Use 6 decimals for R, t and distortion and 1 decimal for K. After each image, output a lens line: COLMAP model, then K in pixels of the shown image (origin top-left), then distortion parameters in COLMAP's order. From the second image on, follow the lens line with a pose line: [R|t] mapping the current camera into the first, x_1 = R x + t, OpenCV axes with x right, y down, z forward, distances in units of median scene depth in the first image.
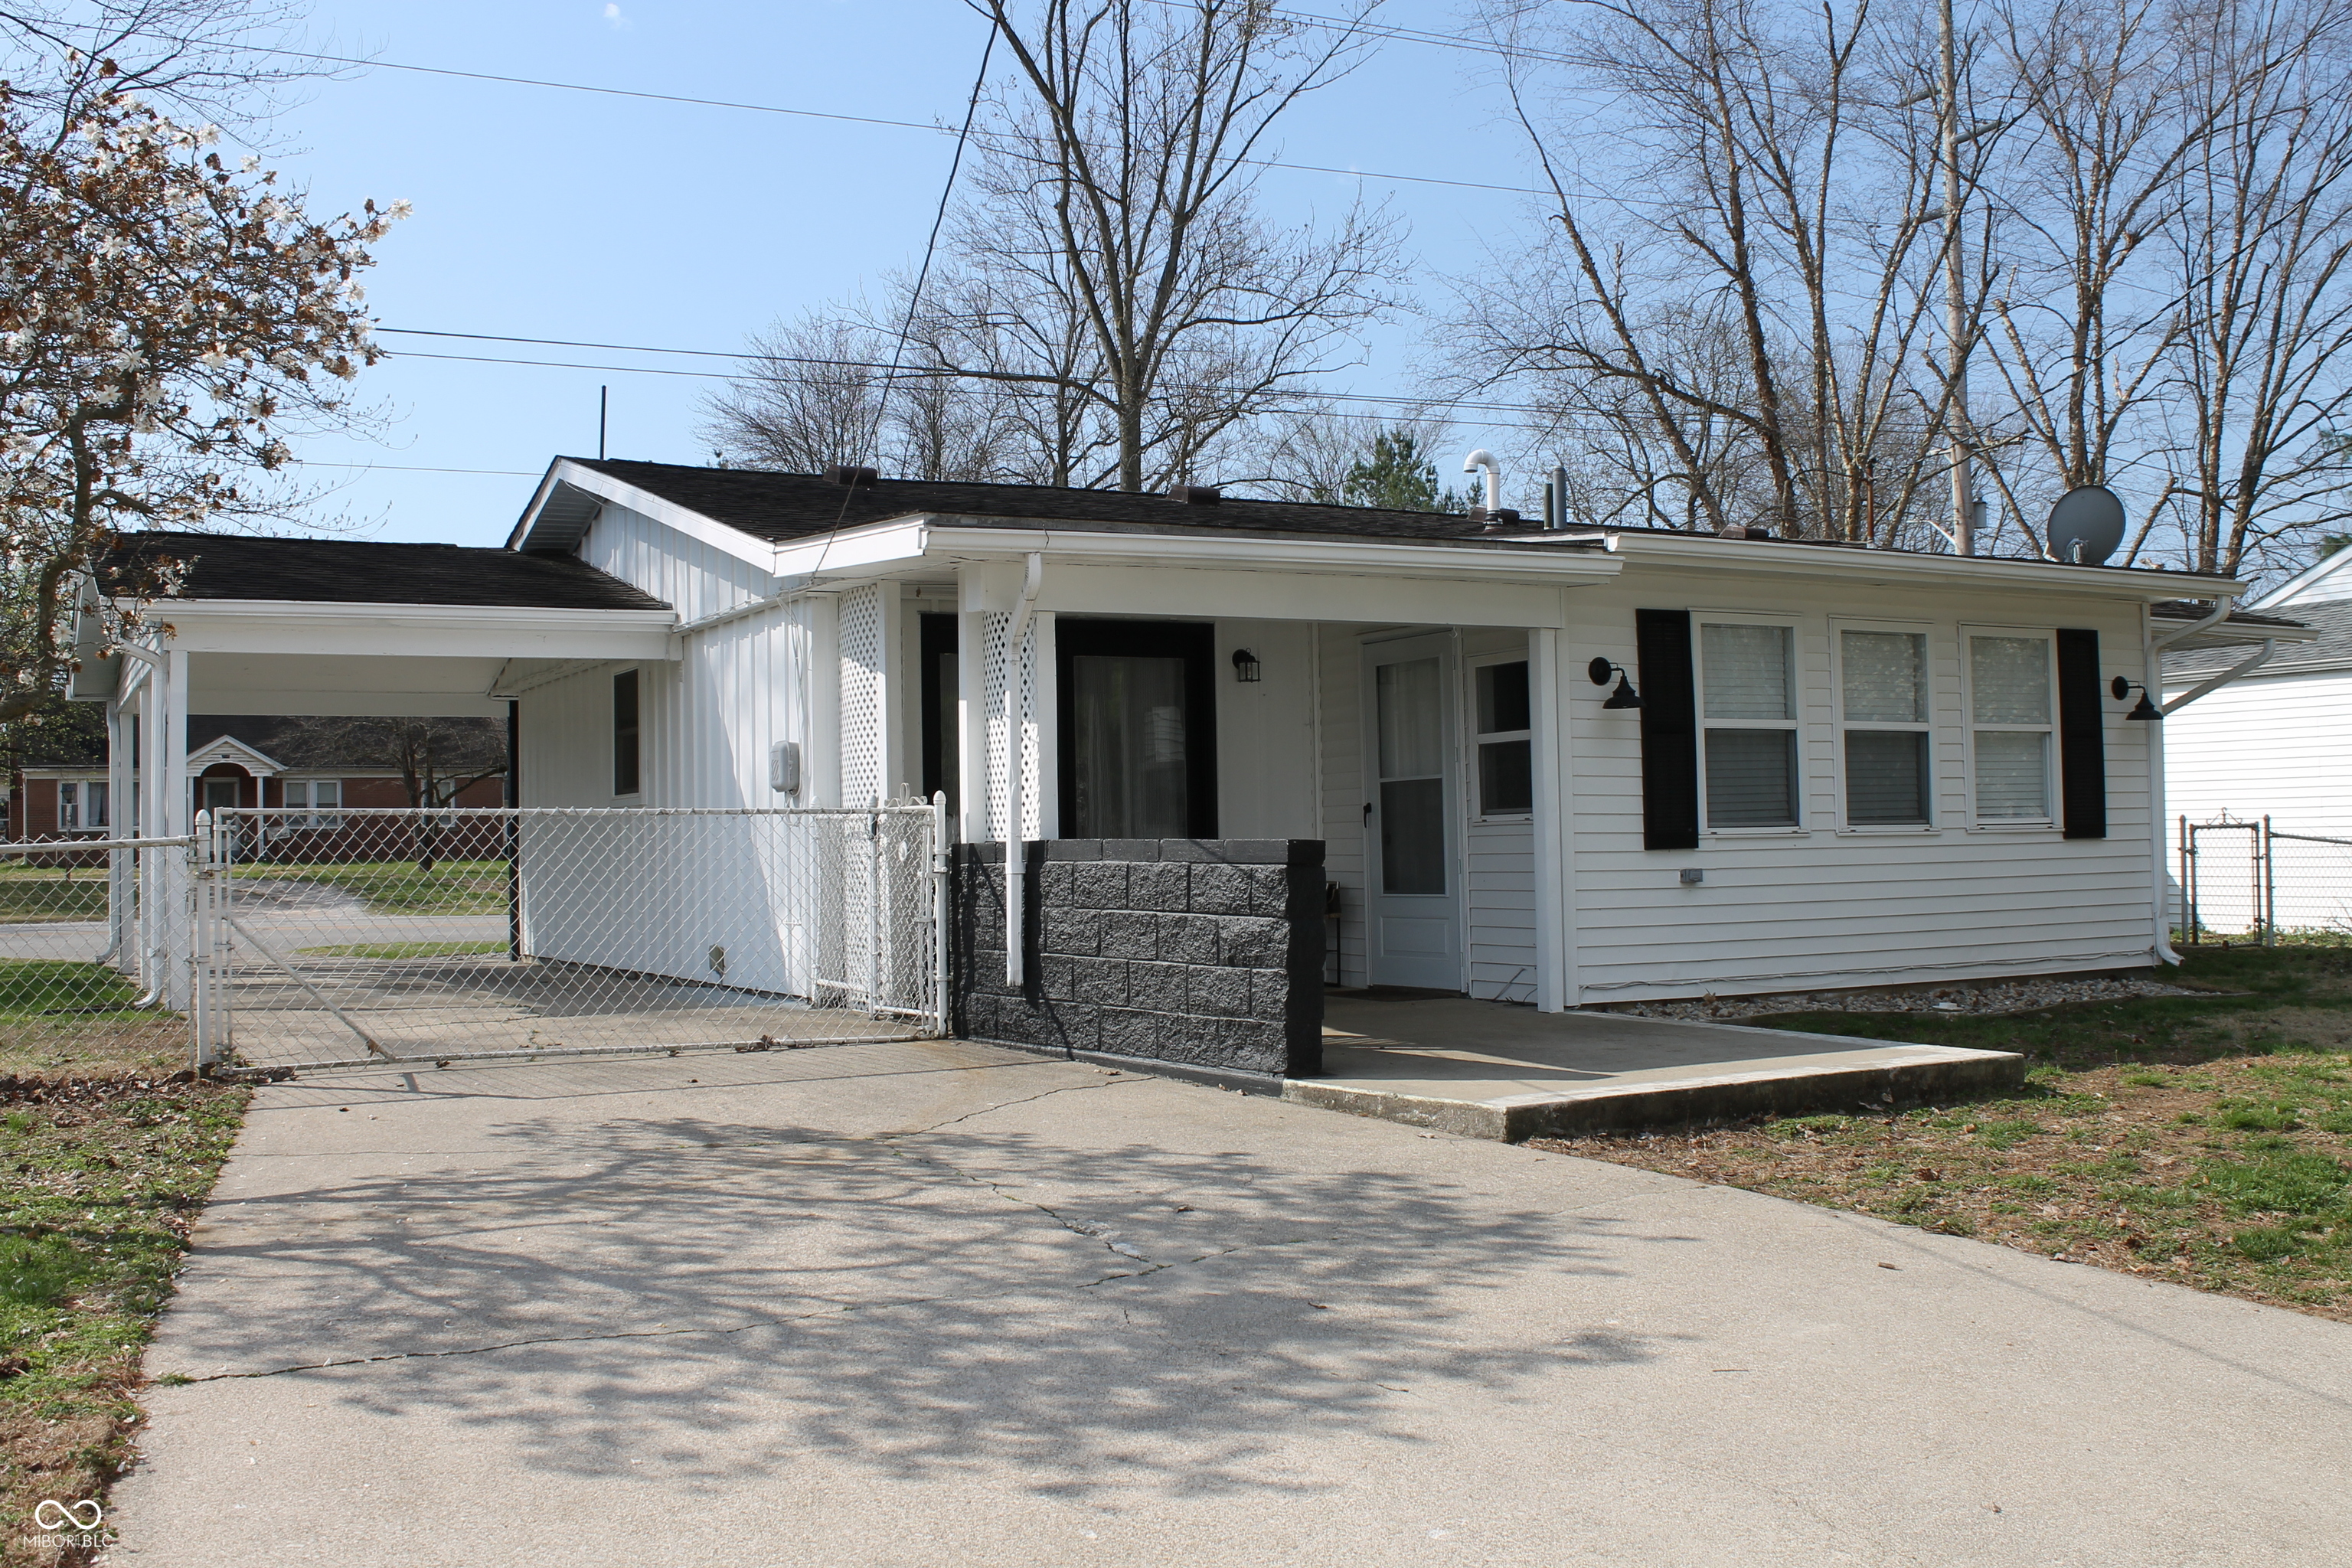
lens RADIAL K [[2260.1, 0, 1175.0], [0, 2260.1, 729.9], [0, 0, 1]] dist [-0.138850, 0.004090]
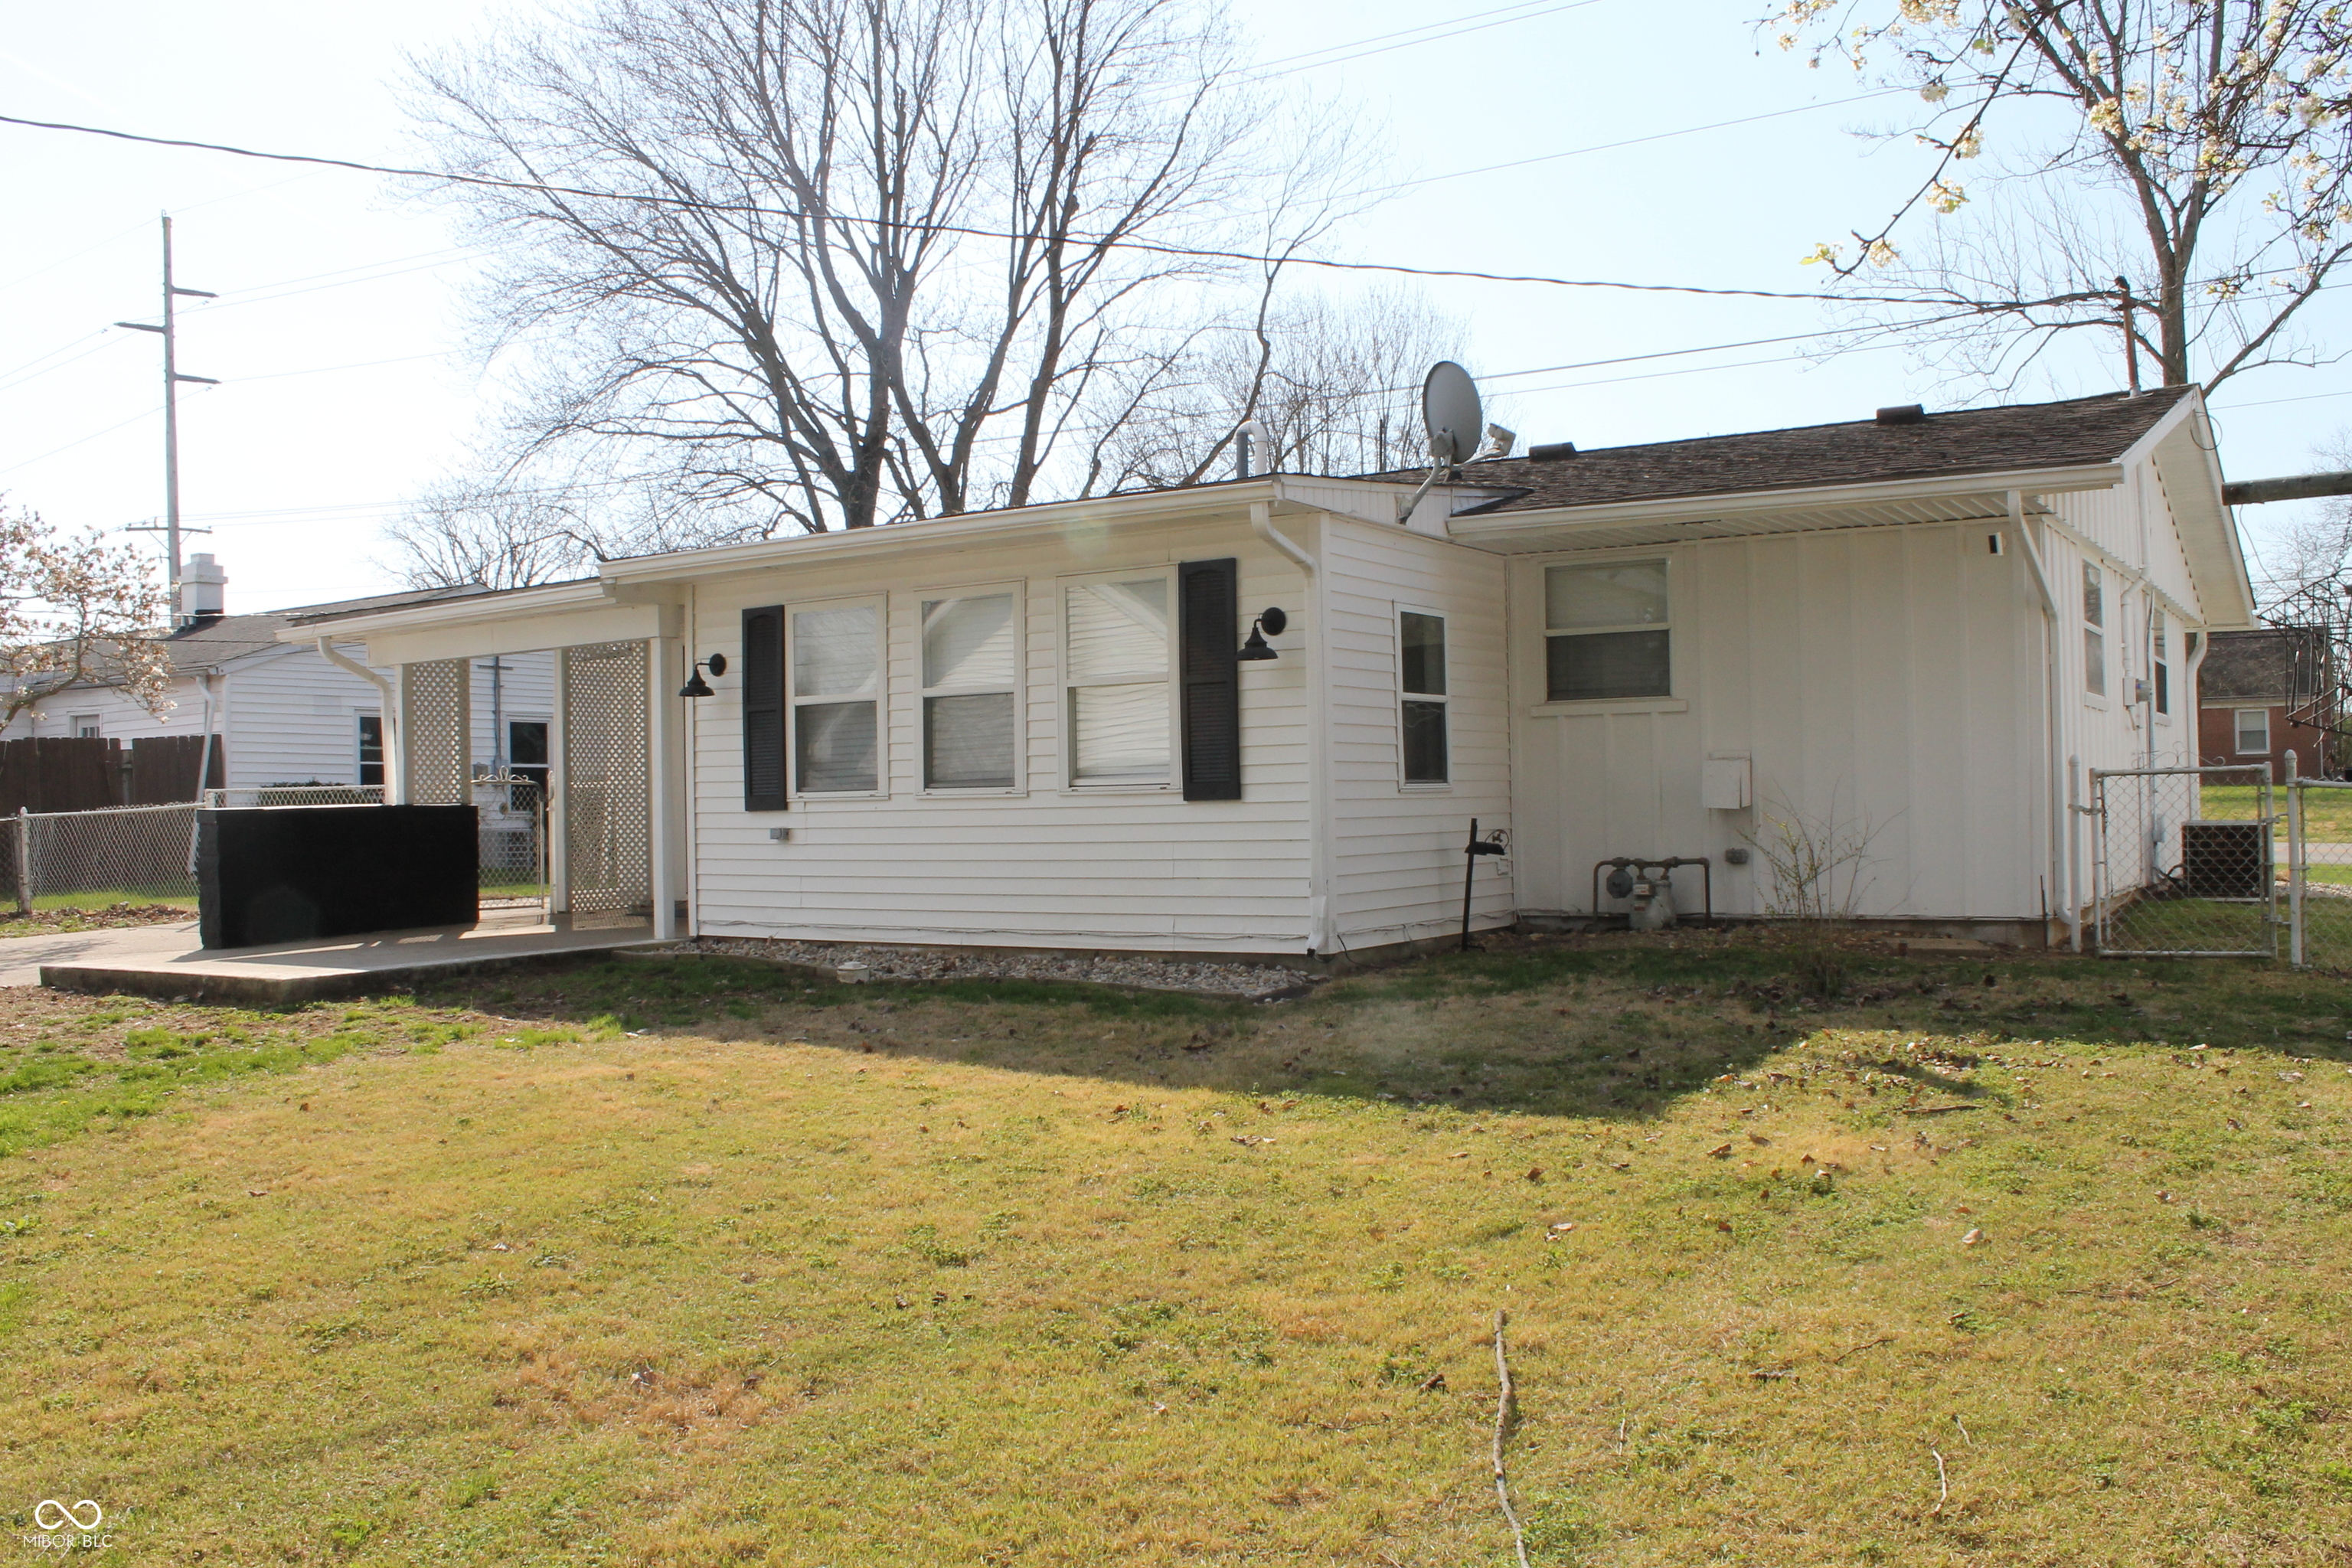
lens RADIAL K [[1982.9, 0, 1174.4], [0, 1982.9, 793.0], [0, 0, 1]] dist [-0.161458, 0.144394]
pose [[0.487796, -0.000703, -0.872957, 1.136906], [0.055337, 0.998013, 0.030118, 0.022796], [0.871202, -0.062998, 0.486866, 0.633859]]
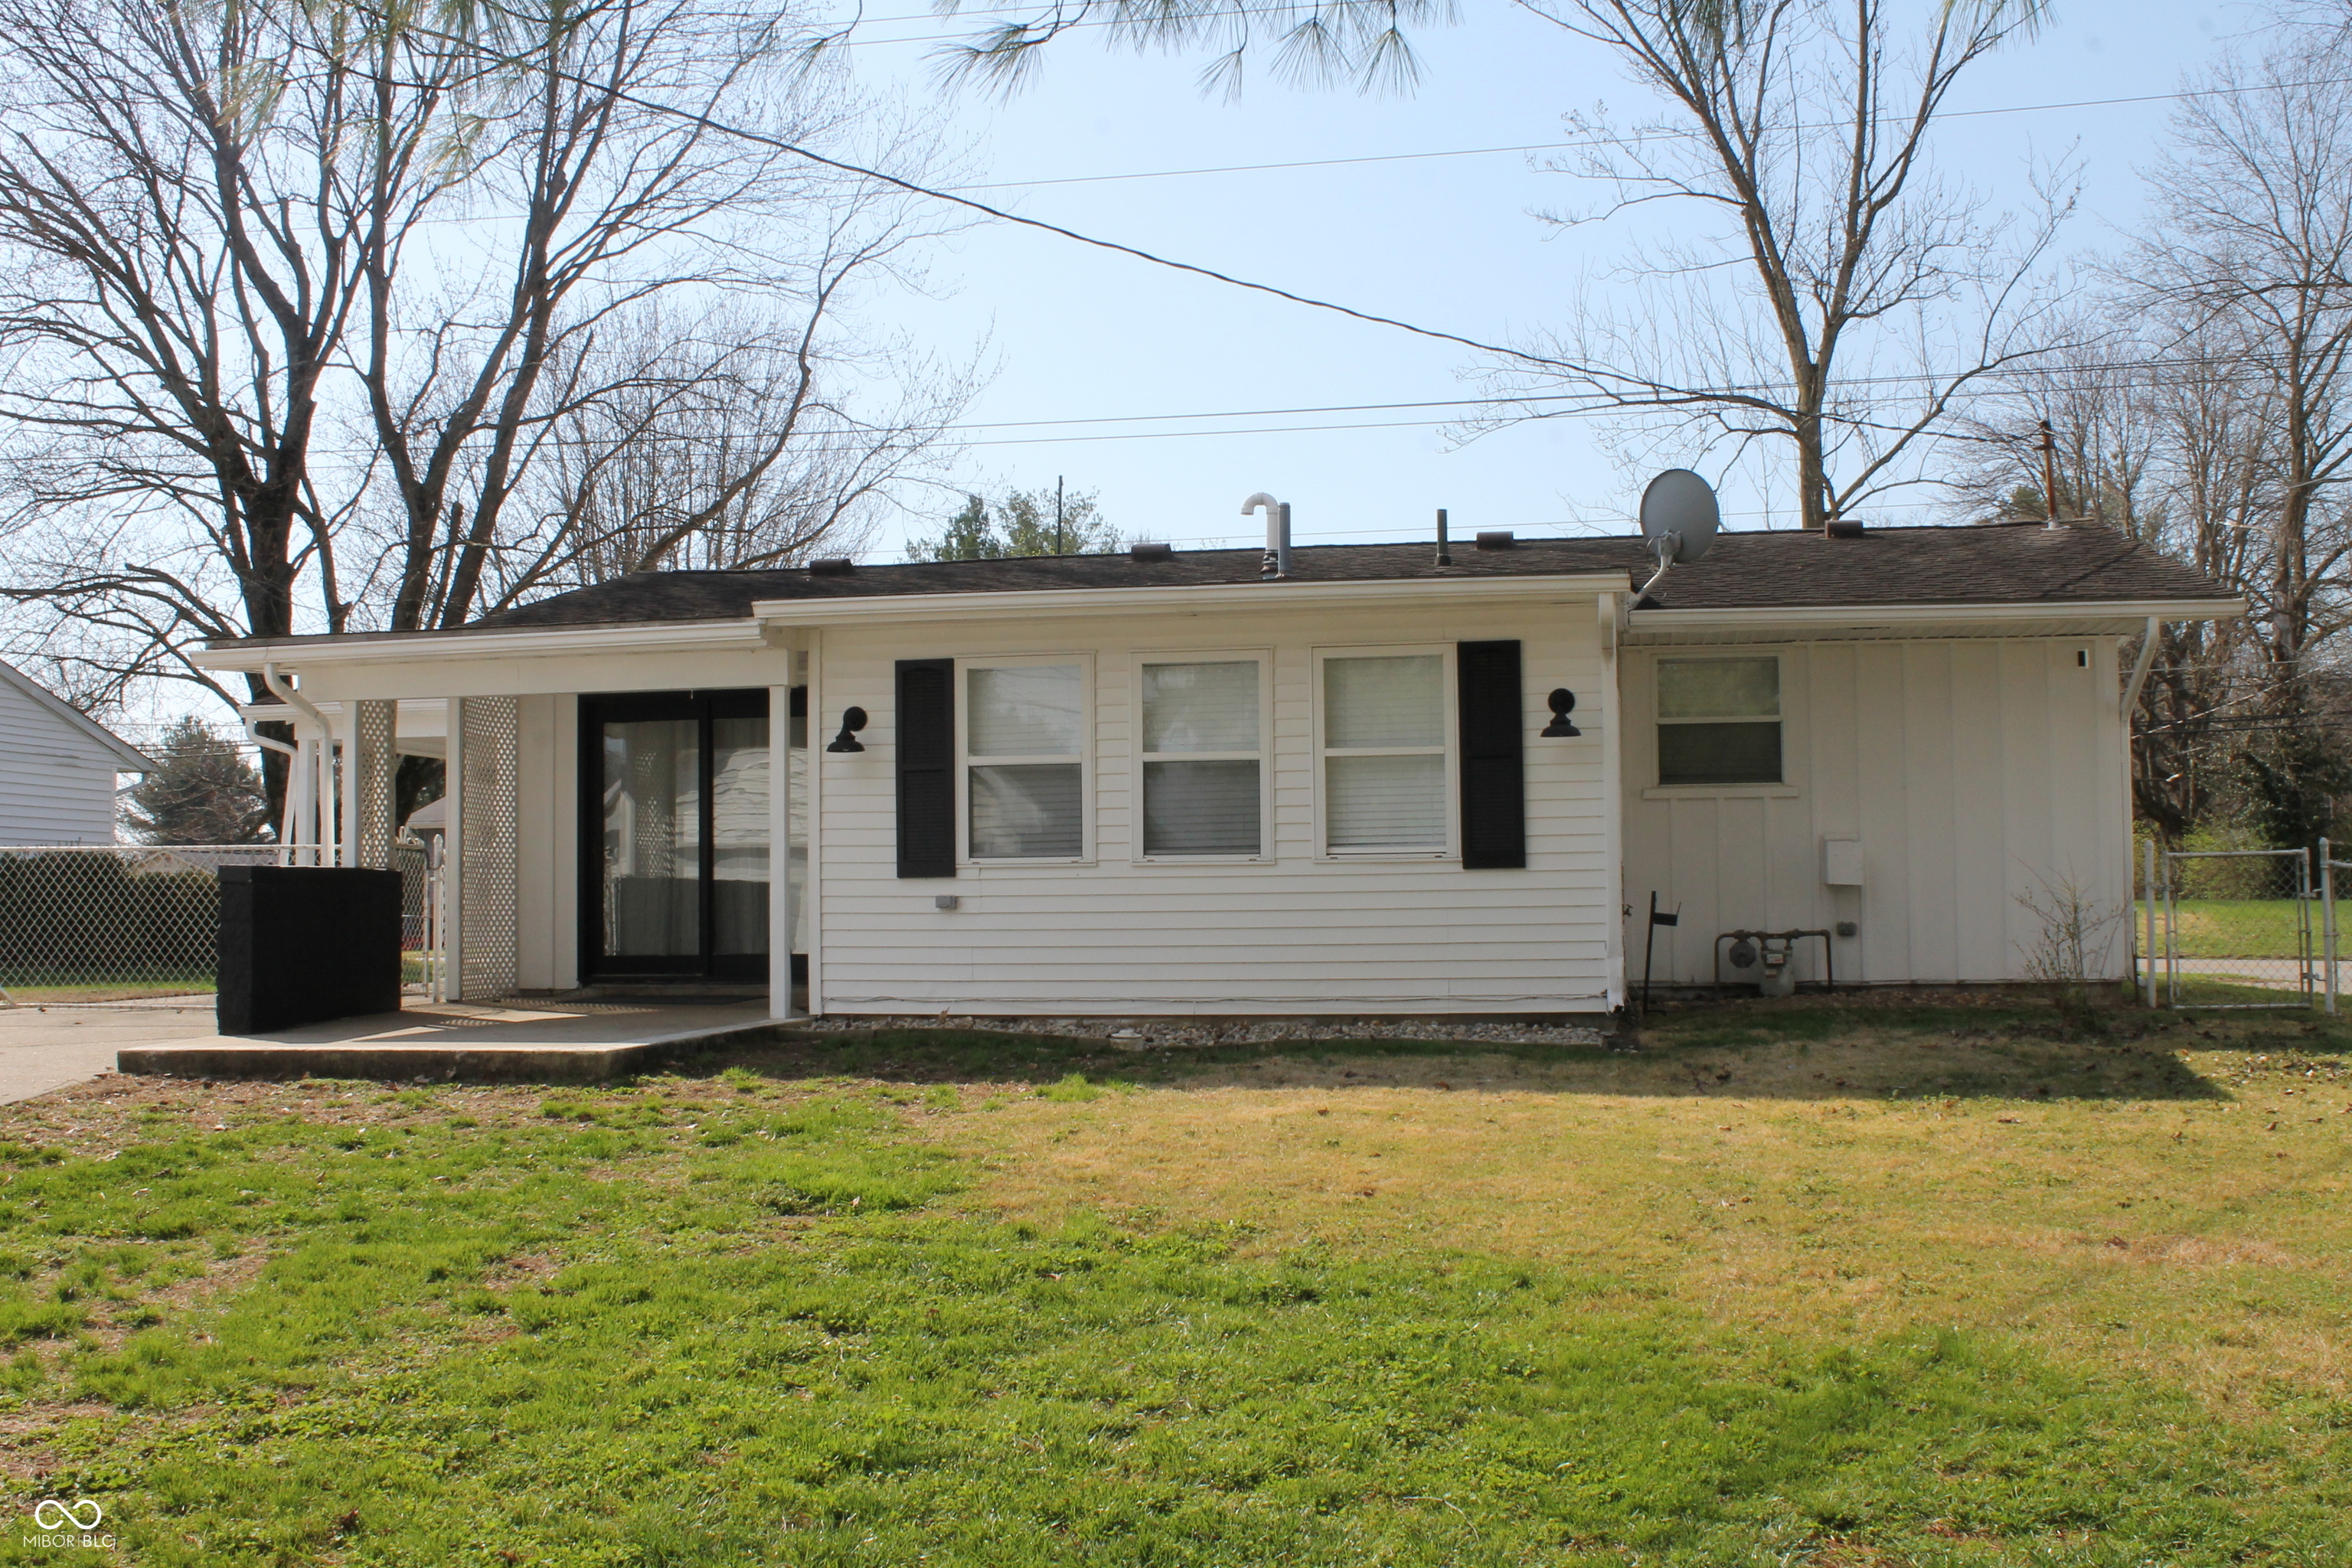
lens RADIAL K [[2447.7, 0, 1166.5], [0, 2447.7, 781.4], [0, 0, 1]] dist [-0.109603, 0.101259]
pose [[0.779901, -0.027475, -0.625300, 0.983473], [0.030202, 0.999524, -0.006249, 0.015931], [0.625174, -0.014012, 0.780359, 0.130907]]
